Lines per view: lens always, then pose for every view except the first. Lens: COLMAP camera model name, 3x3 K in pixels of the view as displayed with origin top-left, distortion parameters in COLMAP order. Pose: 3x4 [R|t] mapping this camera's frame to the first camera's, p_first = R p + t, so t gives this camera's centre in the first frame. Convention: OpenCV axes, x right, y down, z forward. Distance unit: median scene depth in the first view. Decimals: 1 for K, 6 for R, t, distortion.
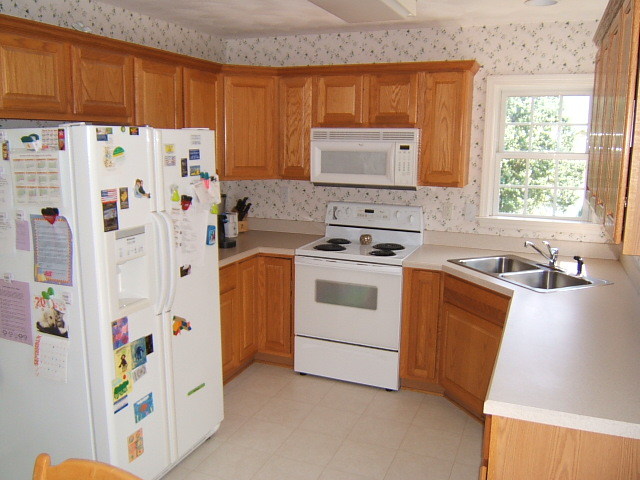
lens RADIAL K [[555.2, 0, 318.9], [0, 555.2, 230.5], [0, 0, 1]] dist [-0.034558, -0.016350]
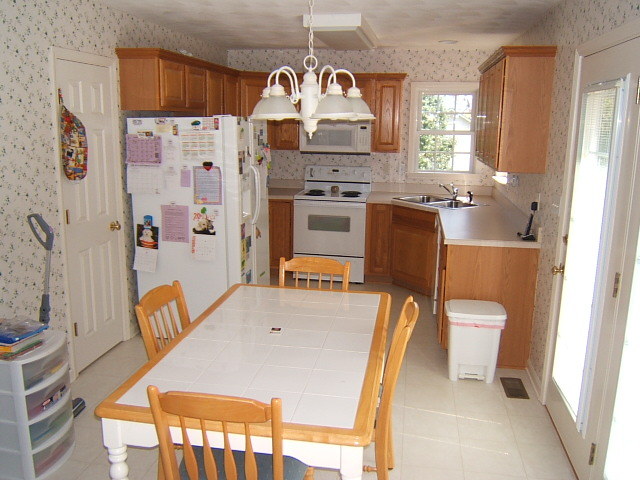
lens RADIAL K [[555.2, 0, 318.9], [0, 555.2, 230.5], [0, 0, 1]] dist [-0.034558, -0.016350]
pose [[0.976442, -0.041158, 0.211818, -0.321846], [0.033361, 0.998632, 0.040255, 0.075261], [-0.213185, -0.032241, 0.976480, -0.528274]]
